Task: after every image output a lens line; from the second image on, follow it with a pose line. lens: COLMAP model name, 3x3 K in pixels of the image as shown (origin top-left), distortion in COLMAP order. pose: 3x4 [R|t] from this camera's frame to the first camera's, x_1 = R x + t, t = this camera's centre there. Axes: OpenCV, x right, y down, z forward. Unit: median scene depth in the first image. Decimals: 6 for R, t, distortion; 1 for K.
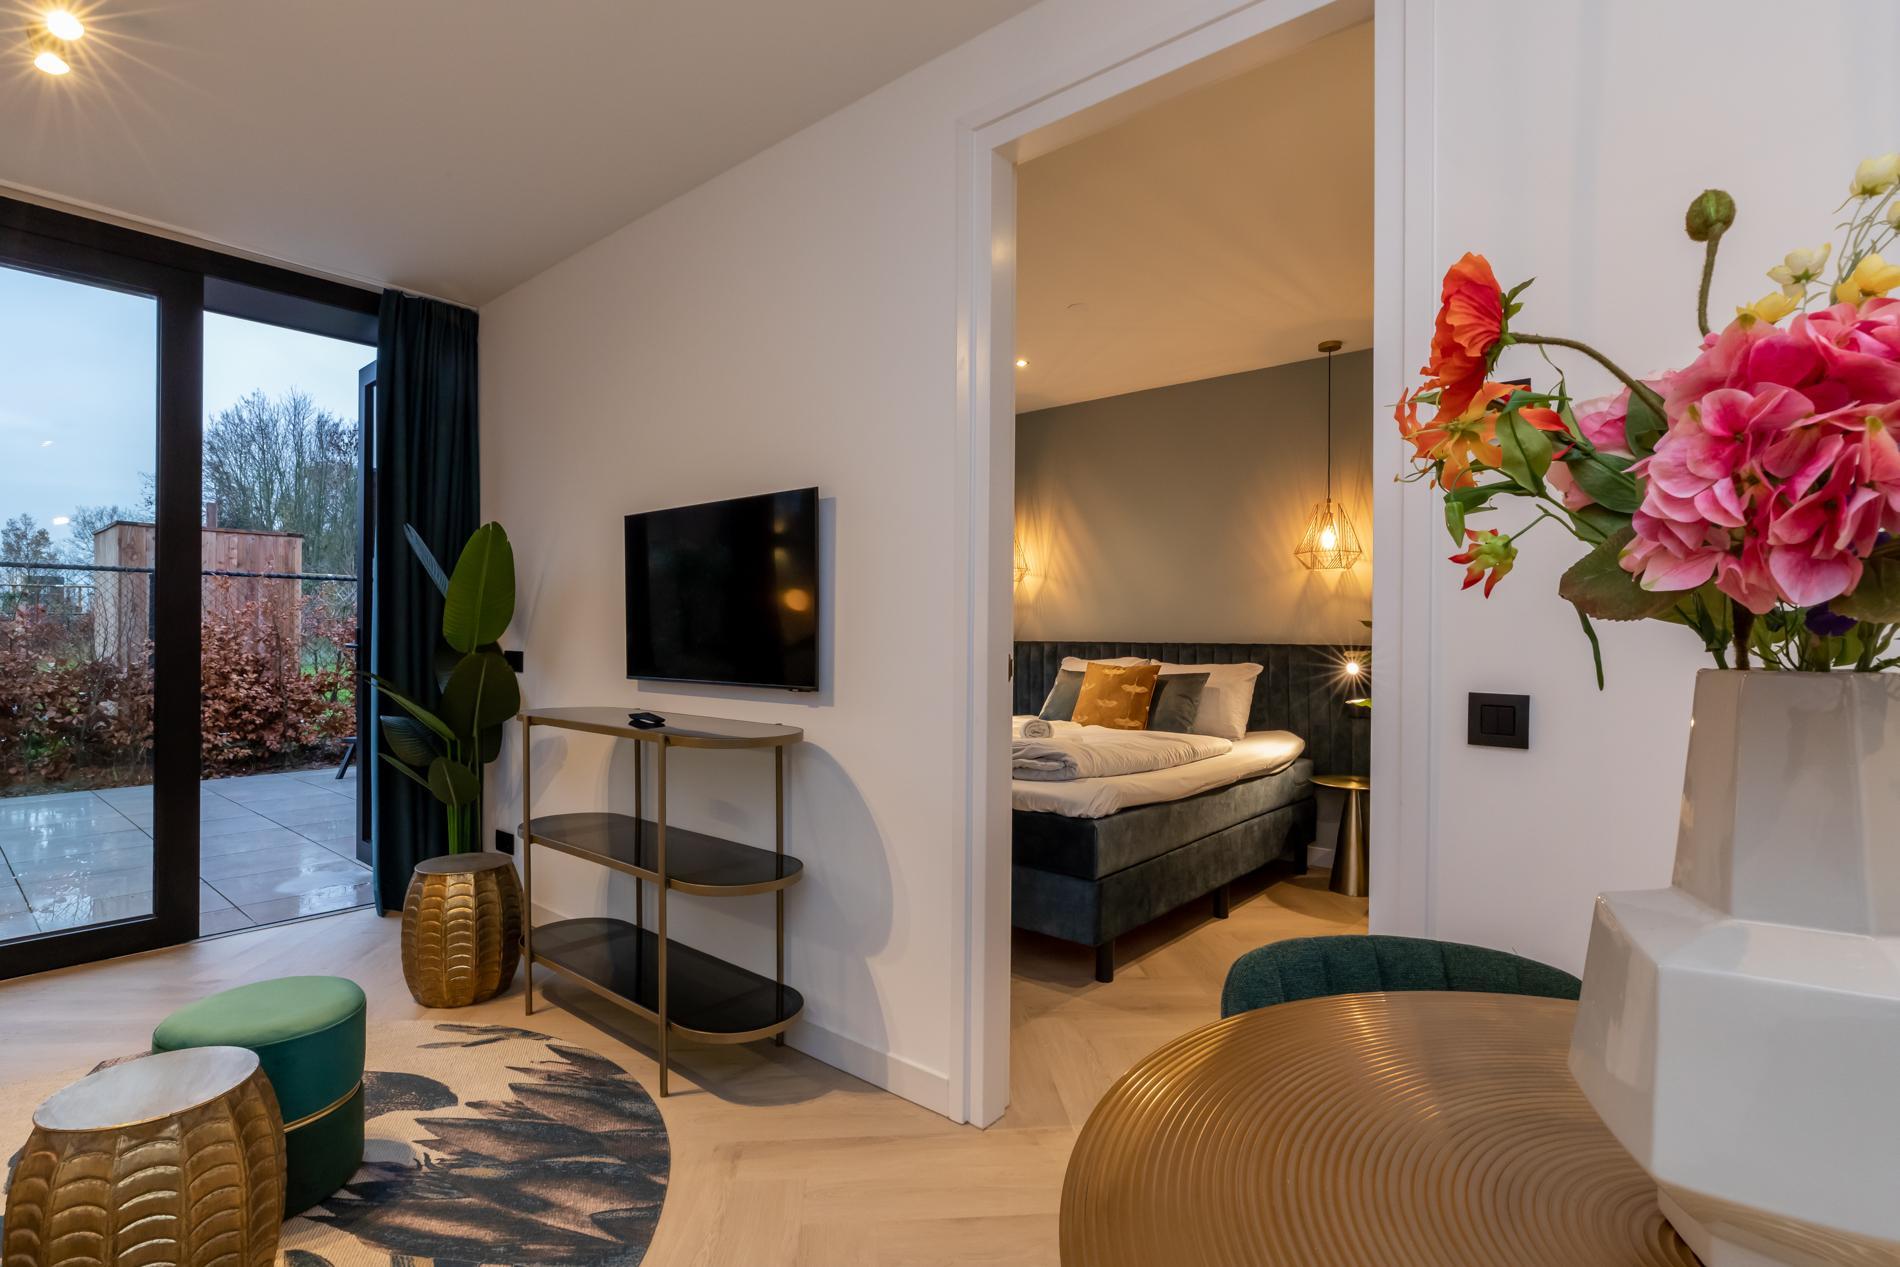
lens RADIAL K [[899.1, 0, 945.3], [0, 899.1, 634.9], [0, 0, 1]] dist [-0.010540, 0.003377]
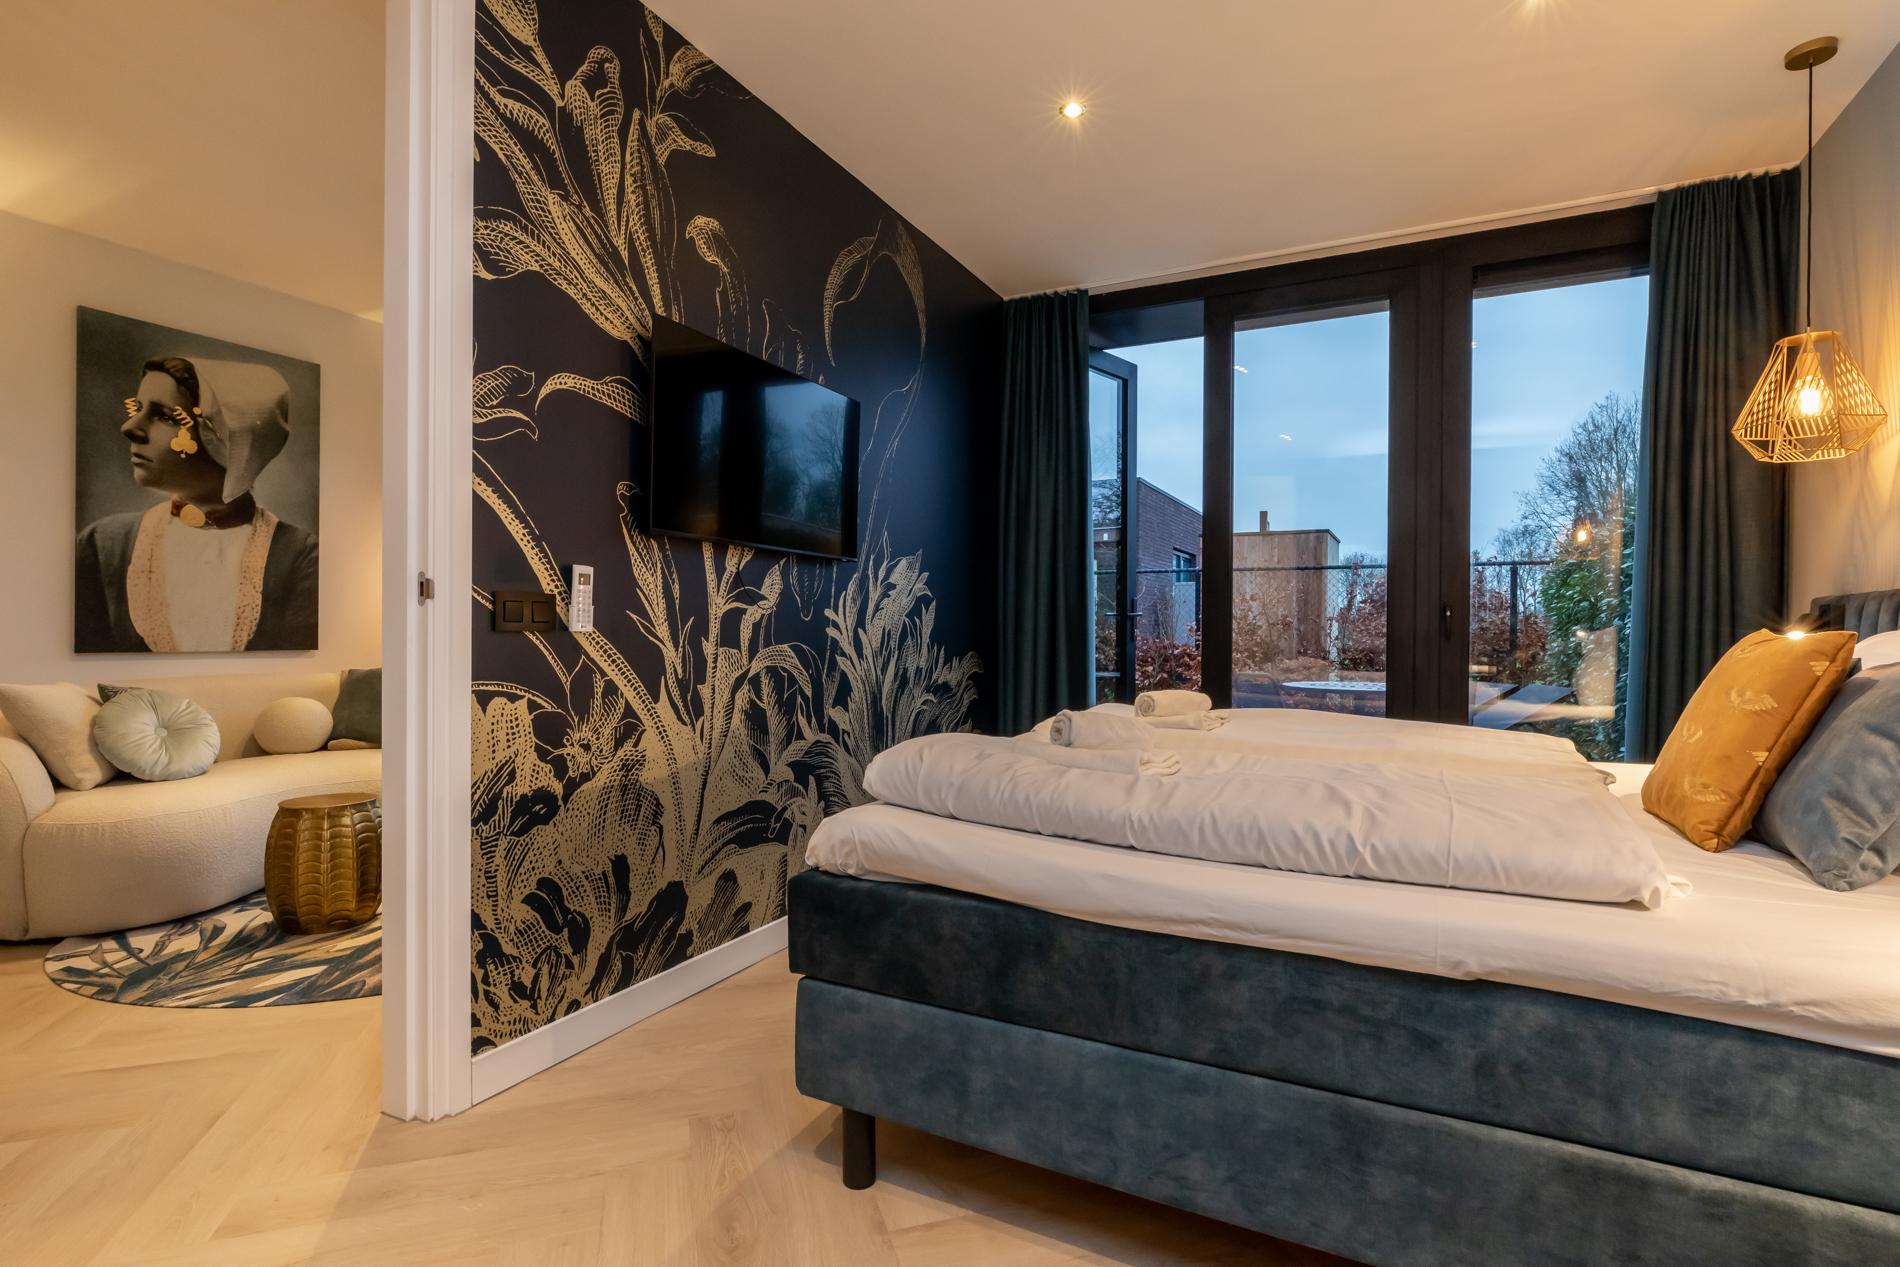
lens RADIAL K [[899.1, 0, 956.2], [0, 899.1, 635.0], [0, 0, 1]] dist [-0.010540, 0.003377]
pose [[0.243148, 0.002566, -0.969986, 0.608786], [-0.005727, 0.999983, 0.001210, 0.046067], [0.969972, 0.005261, 0.243159, 0.783503]]
